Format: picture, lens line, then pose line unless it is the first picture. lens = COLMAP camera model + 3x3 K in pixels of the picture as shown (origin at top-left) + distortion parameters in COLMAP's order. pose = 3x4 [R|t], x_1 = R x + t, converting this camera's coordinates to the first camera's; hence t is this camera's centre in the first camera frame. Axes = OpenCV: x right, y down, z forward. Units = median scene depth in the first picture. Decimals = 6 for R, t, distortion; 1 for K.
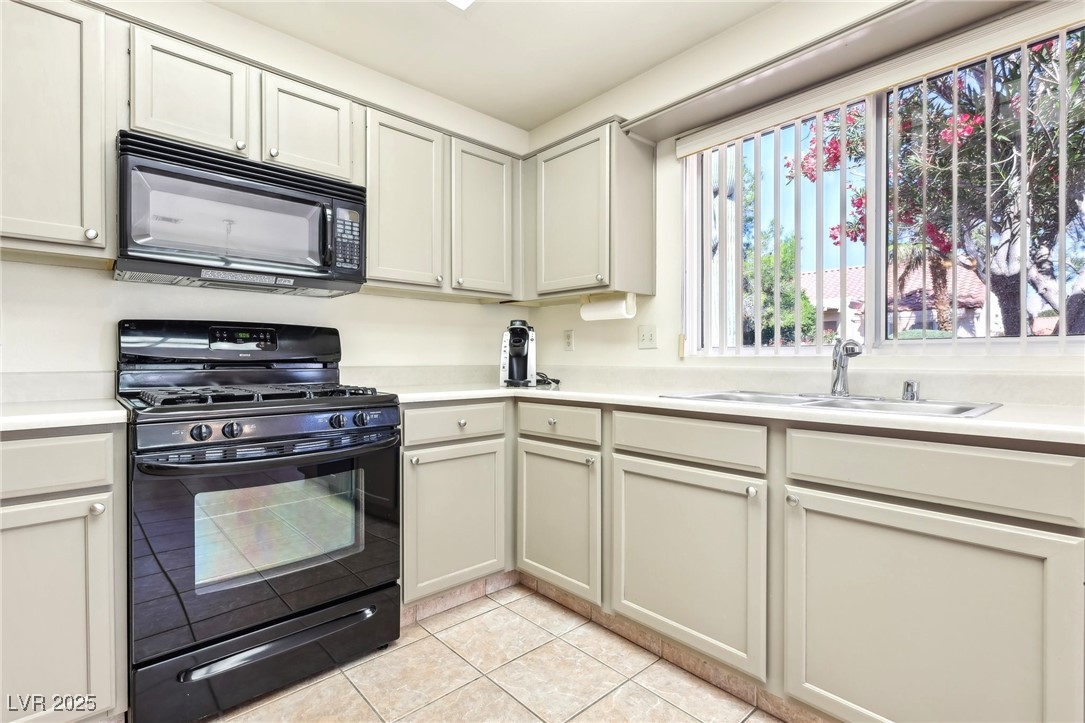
lens RADIAL K [[506.2, 0, 545.3], [0, 506.2, 360.0], [0, 0, 1]] dist [0.001054, 0.000766]
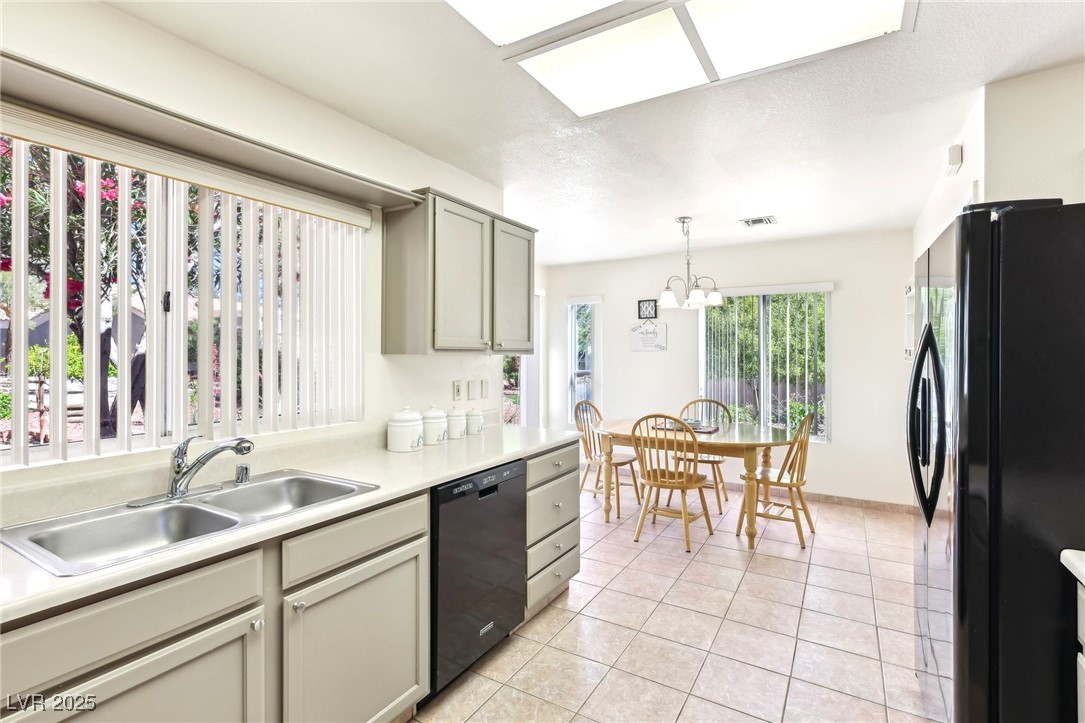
lens RADIAL K [[506.2, 0, 543.3], [0, 506.2, 351.6], [0, 0, 1]] dist [0.001054, 0.000766]
pose [[-0.279140, 0.005074, 0.960237, -0.492771], [0.003384, 0.999985, -0.004301, -0.182995], [-0.960245, 0.002049, -0.279153, 0.599772]]
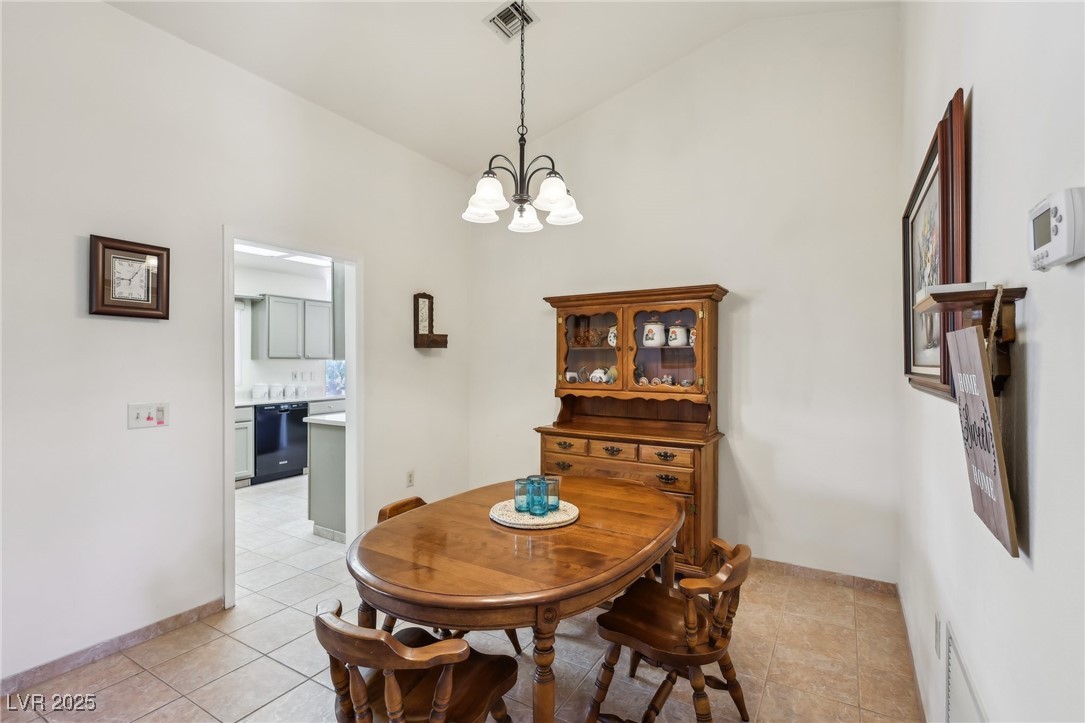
lens RADIAL K [[499.2, 0, 538.8], [0, 499.2, 366.3], [0, 0, 1]] dist [0.002546, 0.000188]
pose [[-0.285116, -0.007534, 0.958463, -2.779594], [0.000054, 0.999969, 0.007877, -0.163609], [-0.958493, 0.002297, -0.285107, -0.251588]]
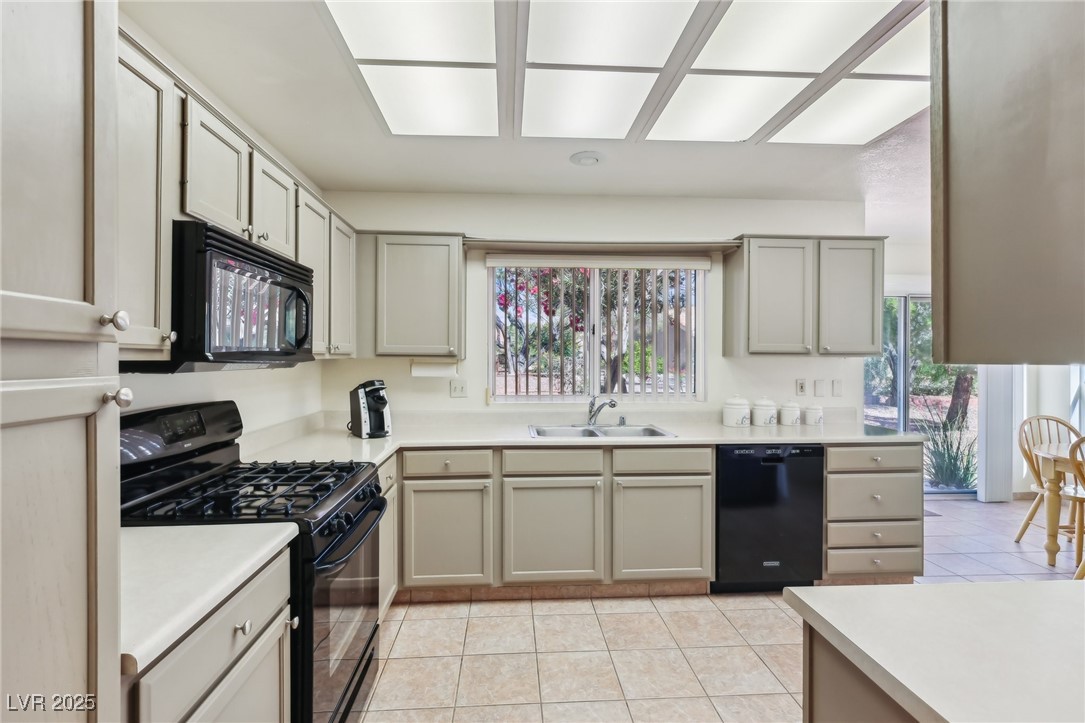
lens RADIAL K [[499.2, 0, 544.7], [0, 499.2, 357.4], [0, 0, 1]] dist [0.002546, 0.000188]
pose [[0.624801, 0.003460, 0.780777, -0.962775], [-0.001137, 0.999993, -0.003522, -0.172224], [-0.780784, 0.001312, 0.624800, -0.026814]]
